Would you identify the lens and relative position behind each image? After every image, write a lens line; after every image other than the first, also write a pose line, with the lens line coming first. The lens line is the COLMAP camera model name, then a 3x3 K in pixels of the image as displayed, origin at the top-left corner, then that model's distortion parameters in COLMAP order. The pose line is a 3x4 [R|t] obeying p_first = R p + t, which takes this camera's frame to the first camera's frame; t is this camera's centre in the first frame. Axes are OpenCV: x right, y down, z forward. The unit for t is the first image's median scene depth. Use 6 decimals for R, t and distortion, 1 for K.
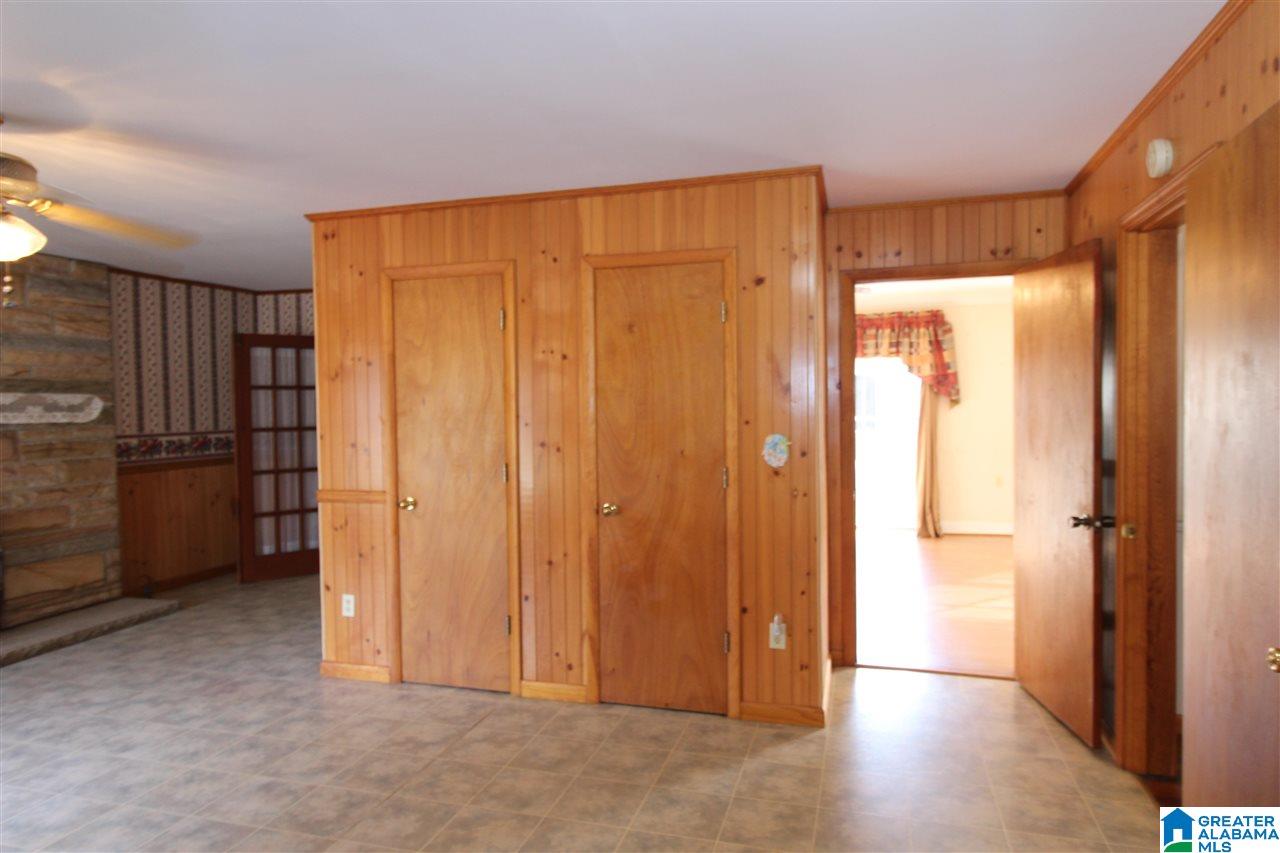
lens RADIAL K [[824.5, 0, 638.0], [0, 824.5, 424.8], [0, 0, 1]] dist [-0.003149, -0.001674]
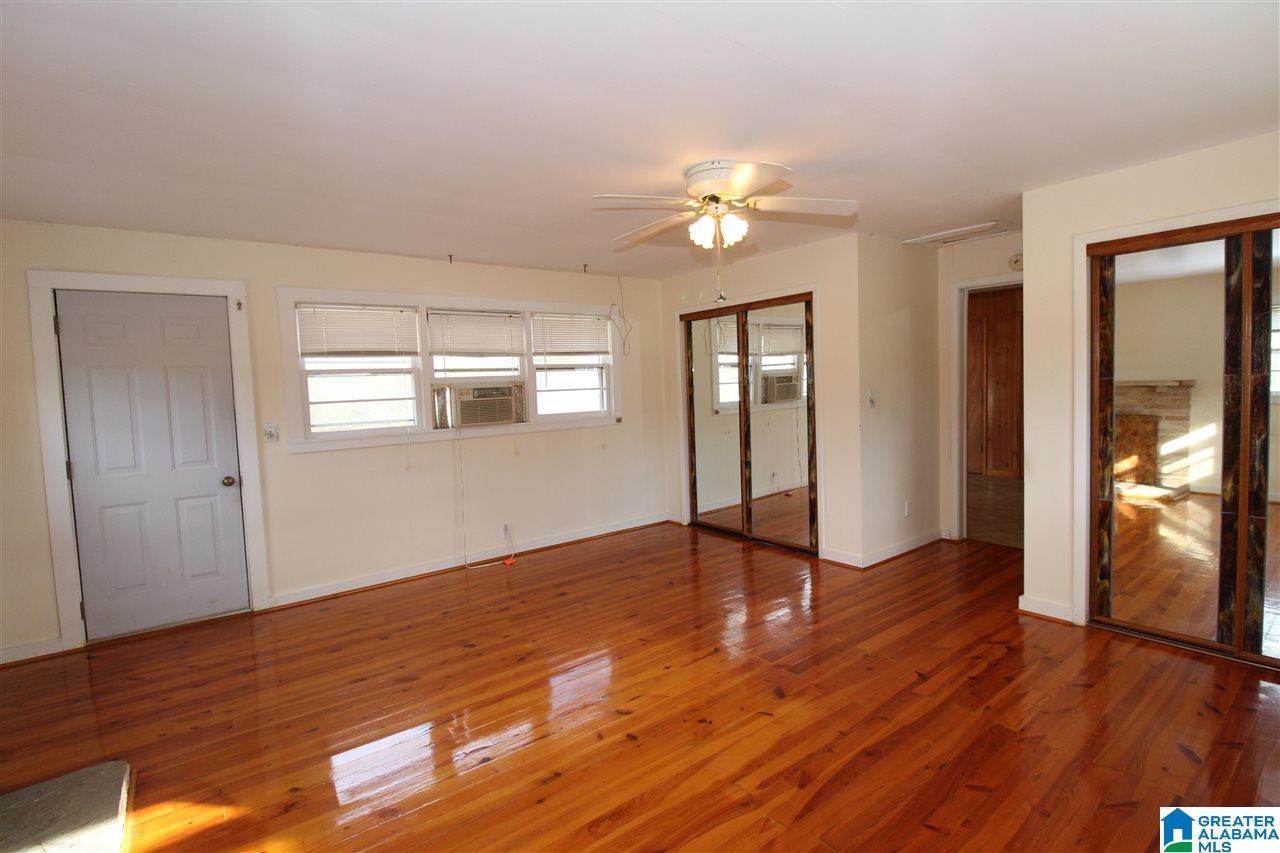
lens RADIAL K [[610.7, 0, 638.4], [0, 610.7, 423.7], [0, 0, 1]] dist [-0.008851, -0.000417]
pose [[0.803370, 0.022673, -0.595048, 0.128964], [0.004472, 0.999017, 0.044103, 0.065326], [0.595463, -0.038092, 0.802479, -1.301006]]
